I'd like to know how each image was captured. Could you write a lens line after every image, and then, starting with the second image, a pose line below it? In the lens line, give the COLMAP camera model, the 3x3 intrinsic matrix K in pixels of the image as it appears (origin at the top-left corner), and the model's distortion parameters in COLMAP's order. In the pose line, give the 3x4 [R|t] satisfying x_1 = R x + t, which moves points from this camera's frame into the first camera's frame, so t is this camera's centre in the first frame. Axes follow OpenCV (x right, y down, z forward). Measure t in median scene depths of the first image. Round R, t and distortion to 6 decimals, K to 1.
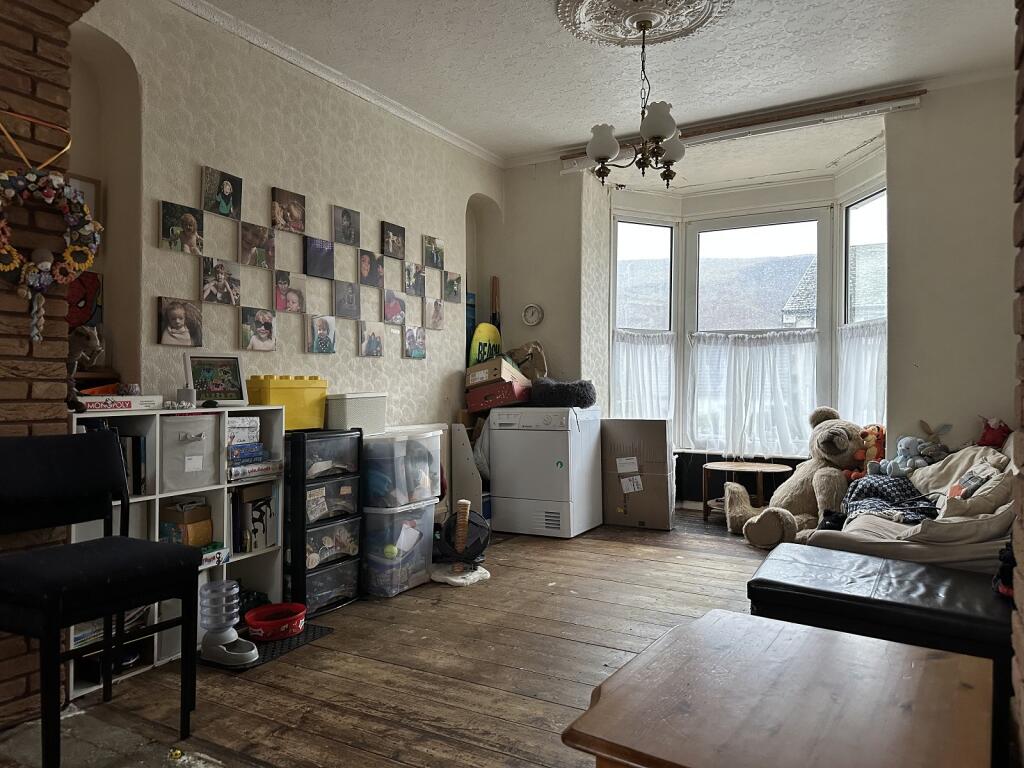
lens RADIAL K [[716.6, 0, 511.6], [0, 716.6, 384.9], [0, 0, 1]] dist [-0.006468, -0.002215]
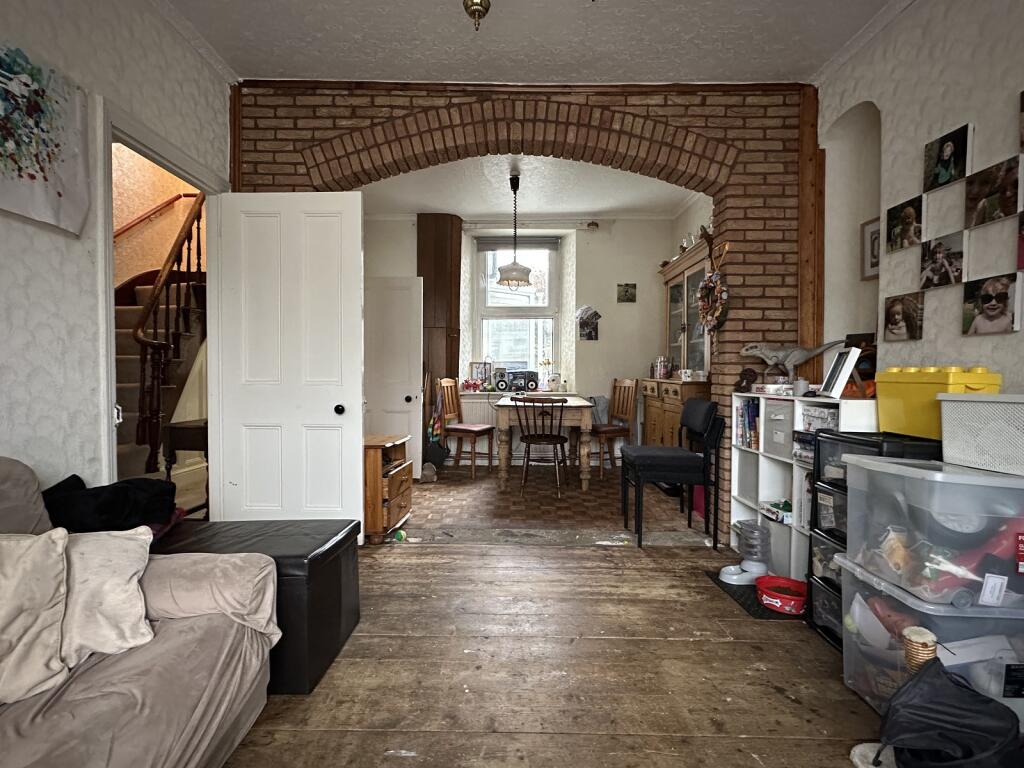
lens RADIAL K [[500.3, 0, 509.8], [0, 500.3, 382.9], [0, 0, 1]] dist [-0.005720, -0.000994]
pose [[-0.869131, -0.002123, -0.494578, 0.375228], [-0.011674, 0.999800, 0.016224, 0.001321], [0.494445, 0.019875, -0.868982, 1.328992]]
